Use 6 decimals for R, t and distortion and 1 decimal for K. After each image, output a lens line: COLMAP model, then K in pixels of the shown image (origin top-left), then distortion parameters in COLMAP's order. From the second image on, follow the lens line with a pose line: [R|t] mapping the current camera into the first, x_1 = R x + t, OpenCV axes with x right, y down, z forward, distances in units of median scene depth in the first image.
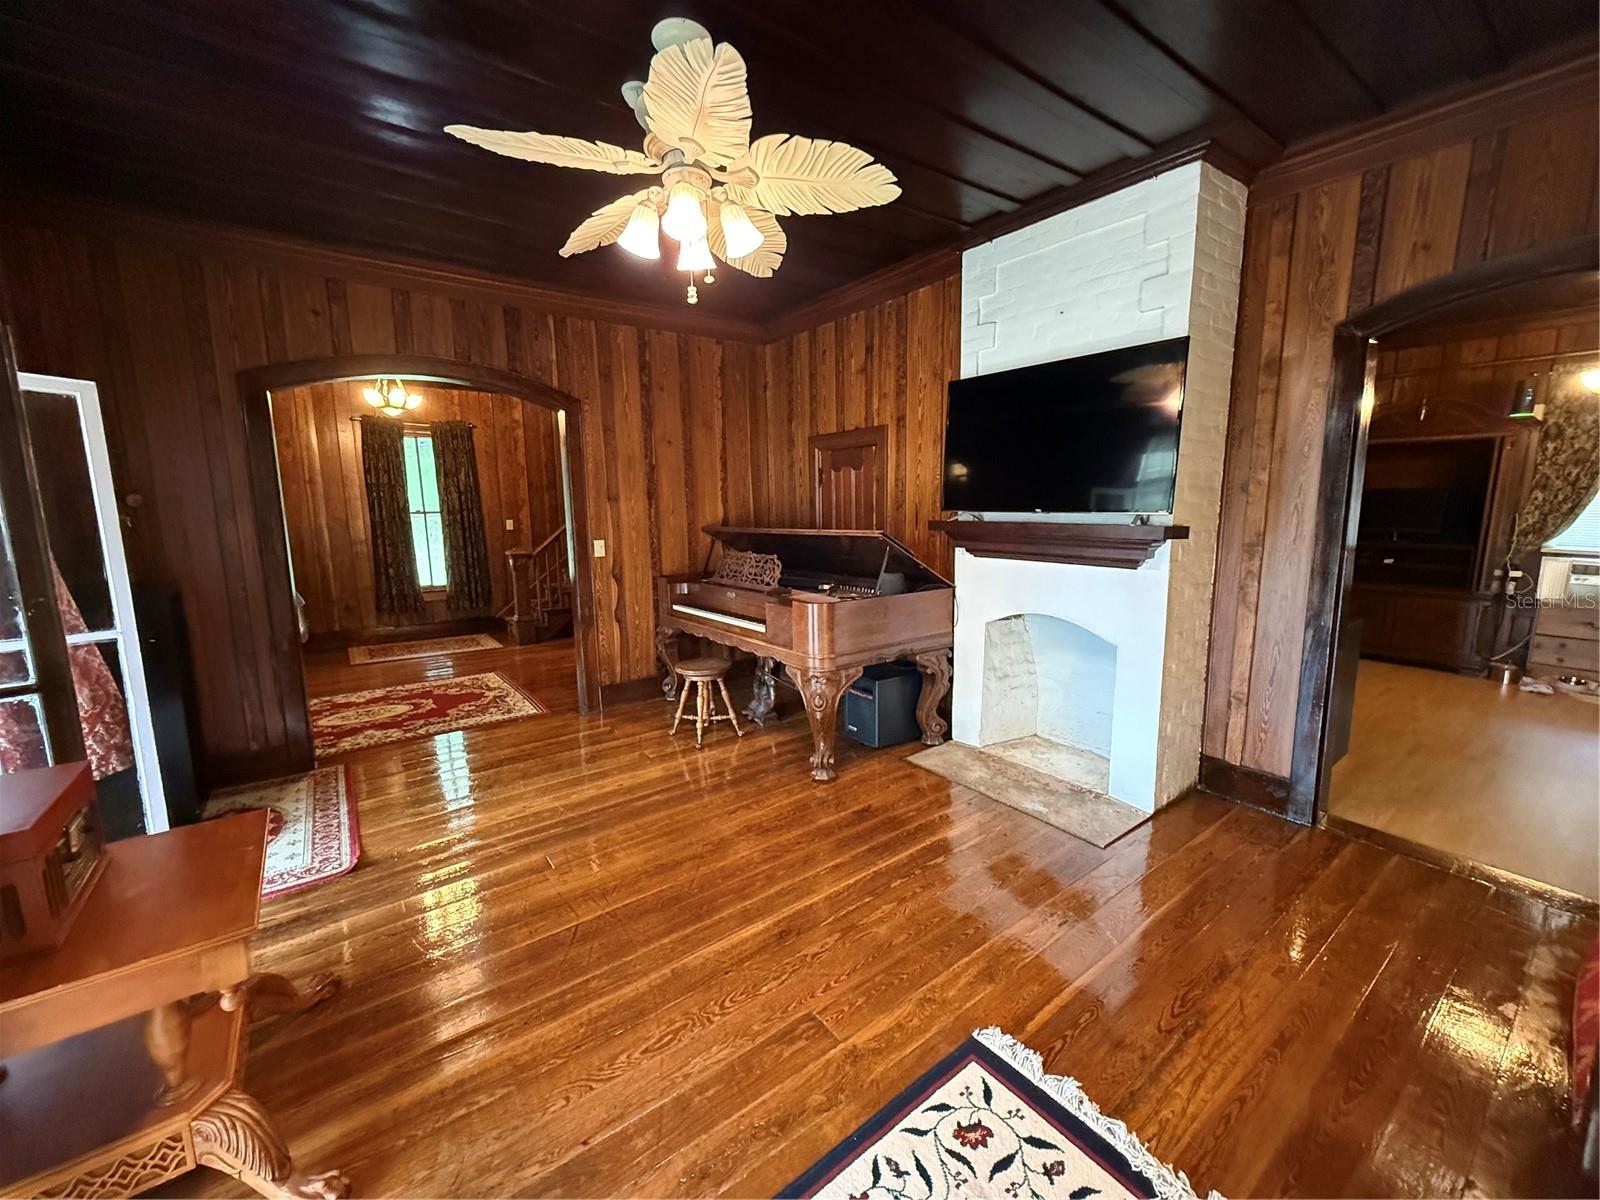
lens RADIAL K [[637.6, 0, 809.9], [0, 637.6, 595.5], [0, 0, 1]] dist [0.001552, 0.000794]
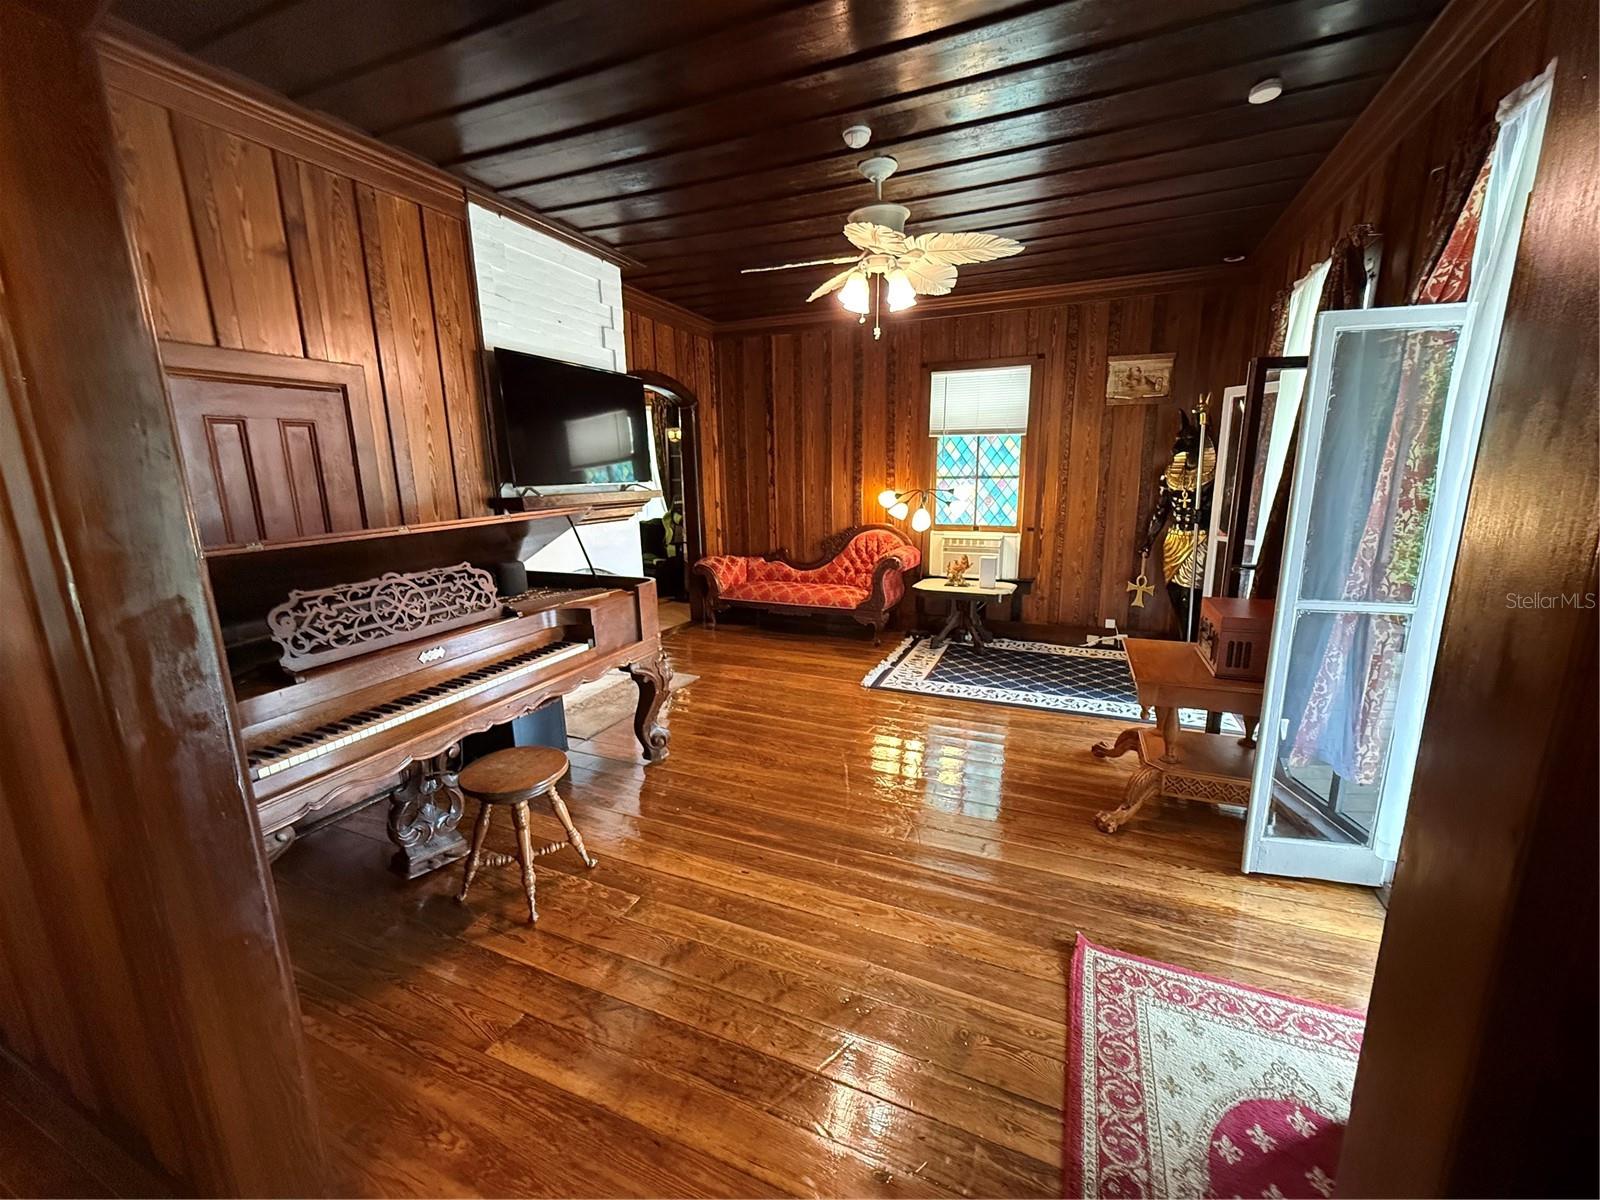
lens RADIAL K [[637.6, 0, 798.1], [0, 637.6, 596.5], [0, 0, 1]] dist [0.001552, 0.000794]
pose [[-0.488490, -0.151380, 0.859338, -0.909111], [0.152931, 0.954739, 0.255120, -0.170480], [-0.859063, 0.256043, -0.443230, 1.212015]]
